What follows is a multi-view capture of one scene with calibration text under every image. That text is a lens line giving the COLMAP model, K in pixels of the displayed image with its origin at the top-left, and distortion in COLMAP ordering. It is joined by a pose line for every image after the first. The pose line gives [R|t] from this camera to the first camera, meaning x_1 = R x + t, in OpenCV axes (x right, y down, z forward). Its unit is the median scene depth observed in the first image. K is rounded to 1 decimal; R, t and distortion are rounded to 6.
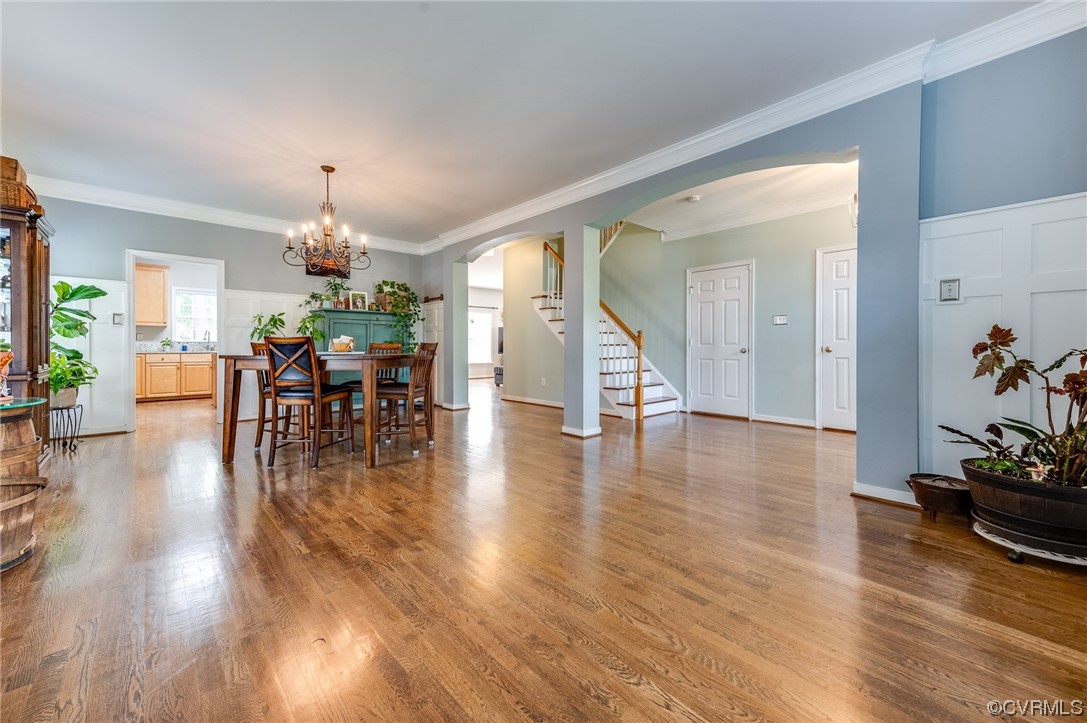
lens RADIAL K [[432.6, 0, 540.3], [0, 432.6, 342.7], [0, 0, 1]] dist [0.012766, 0.000184]
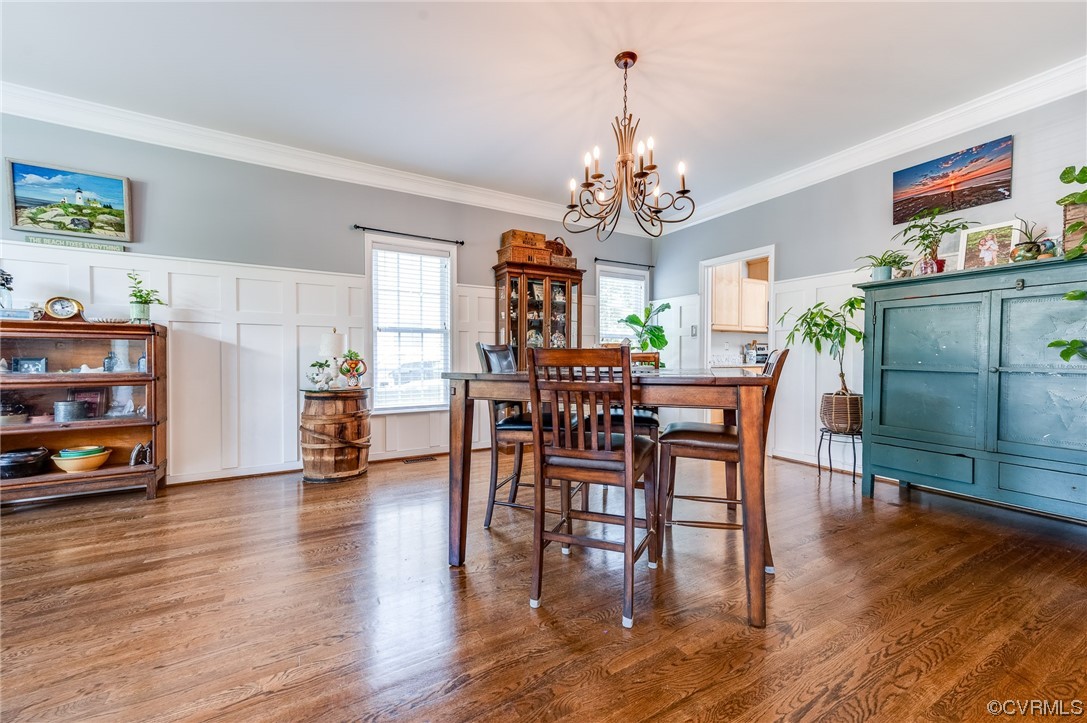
lens RADIAL K [[421.9, 0, 543.5], [0, 421.9, 361.5], [0, 0, 1]] dist [0.033106, 0.000207]
pose [[-0.223950, 0.007458, -0.974572, 0.187145], [0.005461, 0.999965, 0.006397, 0.014874], [0.974585, -0.003890, -0.223982, 1.691690]]
